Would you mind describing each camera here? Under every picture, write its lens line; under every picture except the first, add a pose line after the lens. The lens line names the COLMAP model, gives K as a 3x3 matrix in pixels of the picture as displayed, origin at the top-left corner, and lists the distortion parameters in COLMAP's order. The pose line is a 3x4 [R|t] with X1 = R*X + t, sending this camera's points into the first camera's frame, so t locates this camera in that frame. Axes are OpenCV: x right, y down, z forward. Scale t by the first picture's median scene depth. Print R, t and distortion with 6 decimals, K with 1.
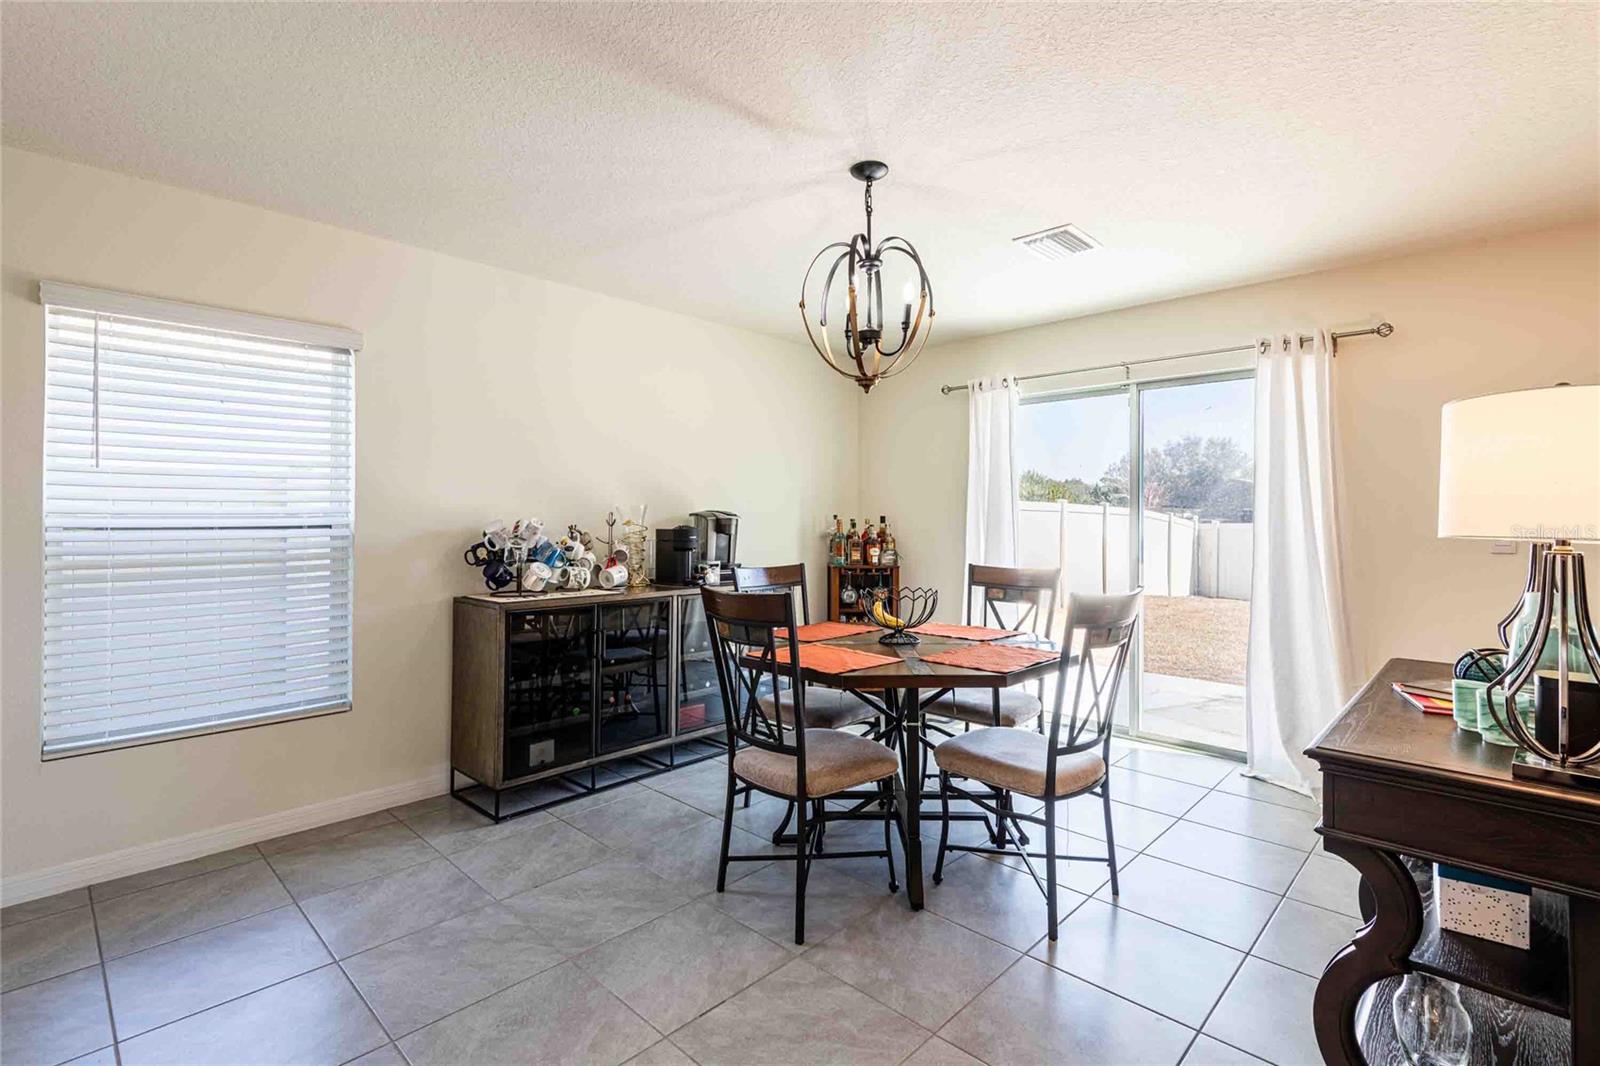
lens RADIAL K [[729.2, 0, 811.5], [0, 729.2, 511.5], [0, 0, 1]] dist [0.026404, -0.014453]
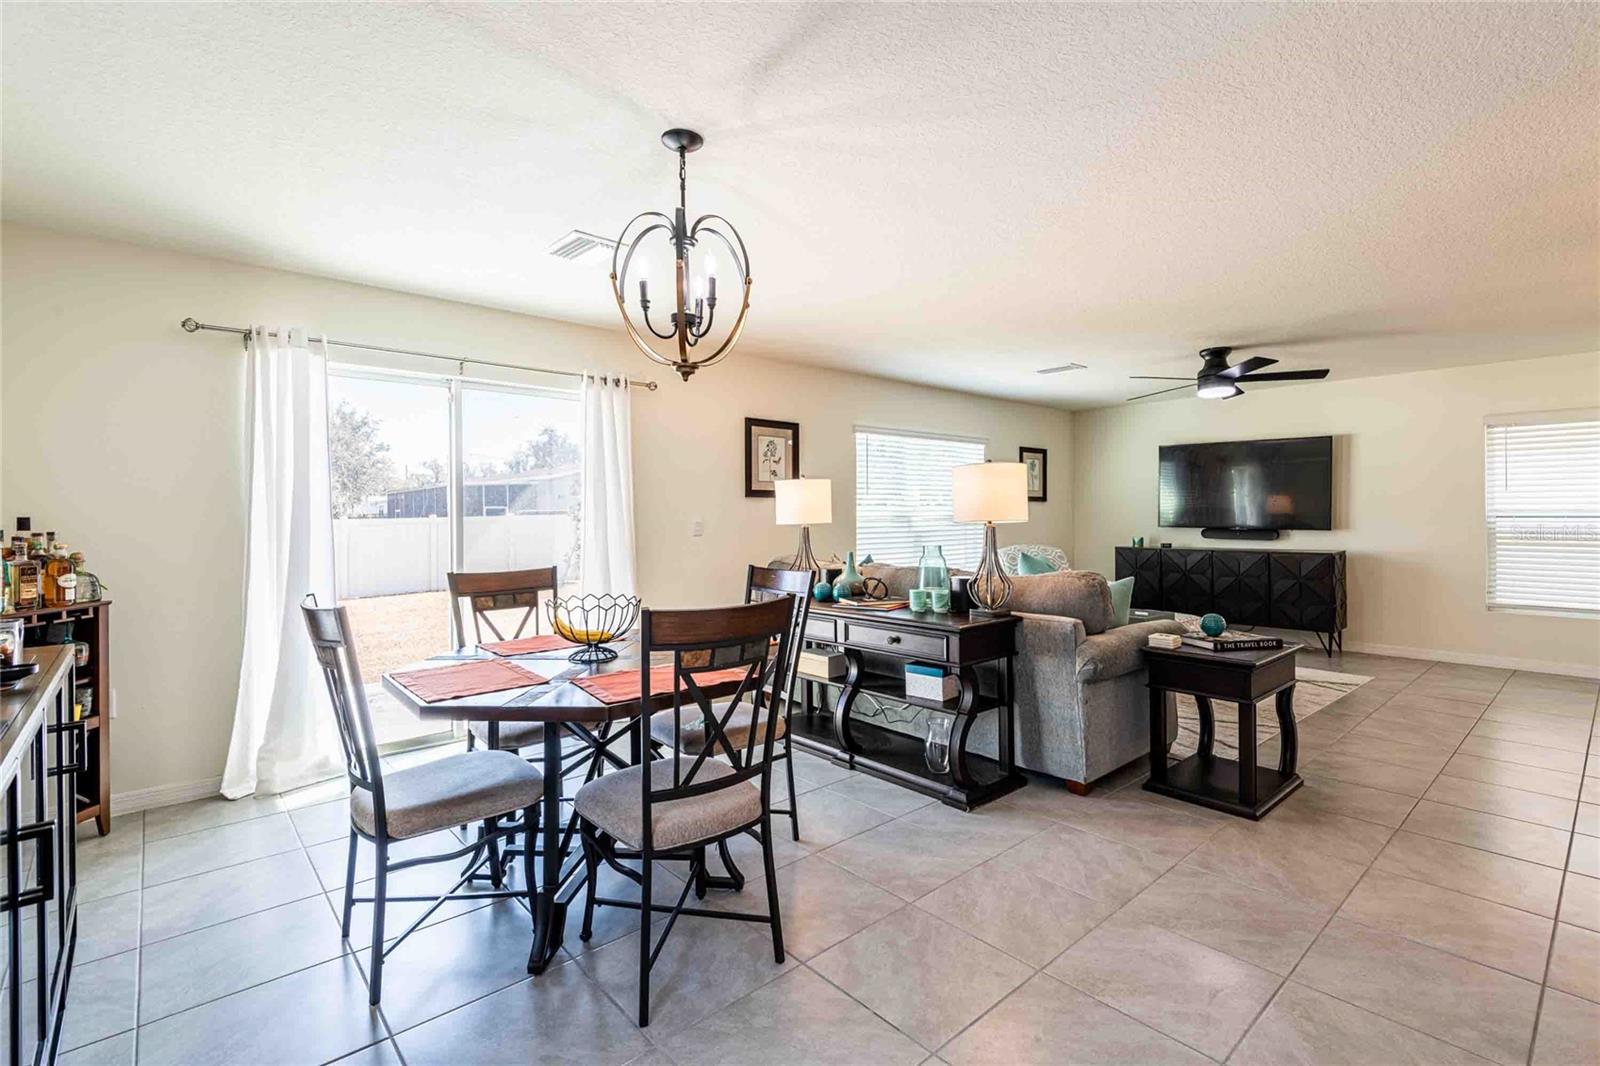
lens RADIAL K [[729.2, 0, 804.5], [0, 729.2, 515.5], [0, 0, 1]] dist [0.026404, -0.014453]
pose [[0.089908, -0.006800, 0.995927, -0.612042], [-0.000807, 0.999976, 0.006901, 0.000884], [-0.995950, -0.001424, 0.089900, 0.562722]]
